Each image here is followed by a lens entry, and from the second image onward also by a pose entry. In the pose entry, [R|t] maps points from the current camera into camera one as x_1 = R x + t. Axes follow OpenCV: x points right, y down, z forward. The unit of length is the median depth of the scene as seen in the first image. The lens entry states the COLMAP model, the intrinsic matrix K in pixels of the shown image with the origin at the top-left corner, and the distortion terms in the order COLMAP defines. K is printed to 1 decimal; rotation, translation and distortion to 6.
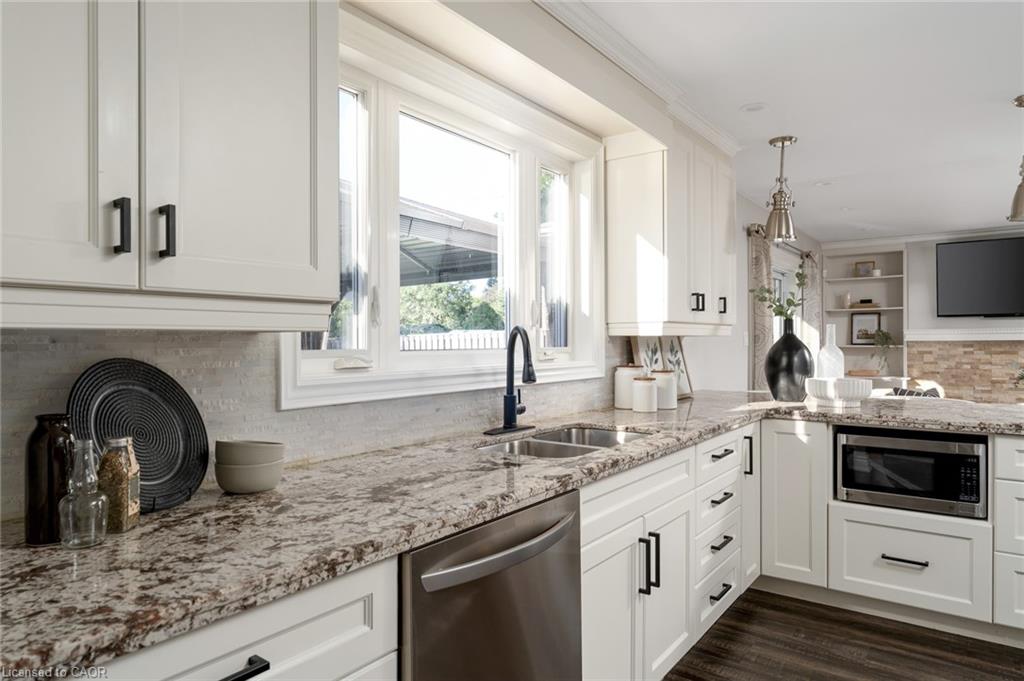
lens RADIAL K [[645.2, 0, 511.2], [0, 645.2, 342.0], [0, 0, 1]] dist [-0.002878, 0.001391]
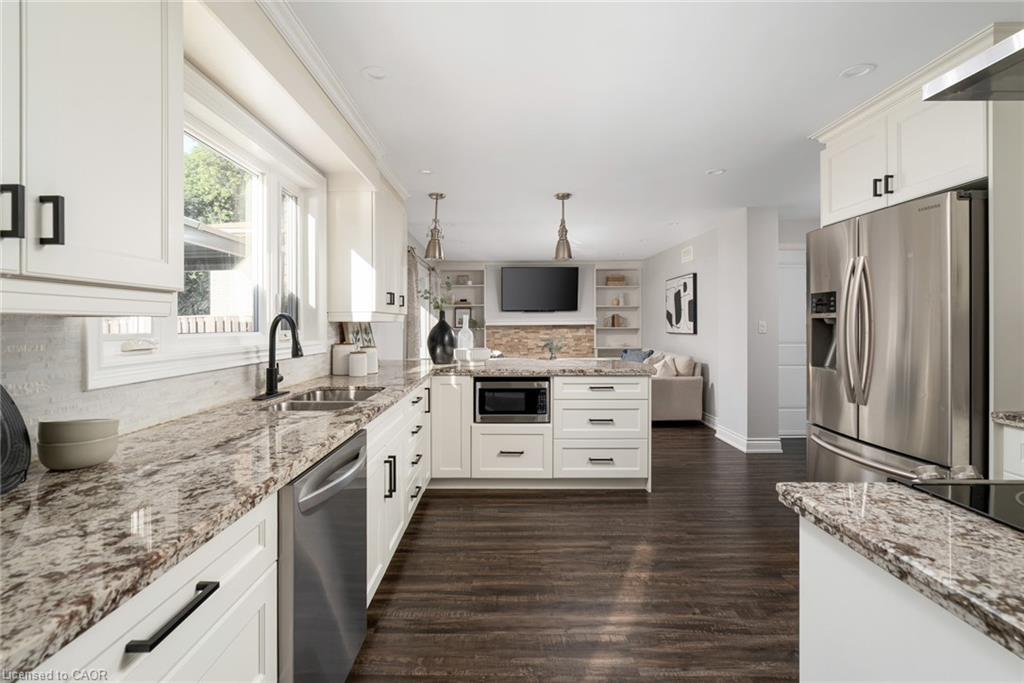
lens RADIAL K [[475.1, 0, 508.4], [0, 475.1, 325.8], [0, 0, 1]] dist [-0.001481, 0.000473]
pose [[0.807713, -0.000668, 0.589576, -0.177304], [0.001403, 0.999999, -0.000789, 0.000879], [-0.589575, 0.001464, 0.807712, -0.028300]]
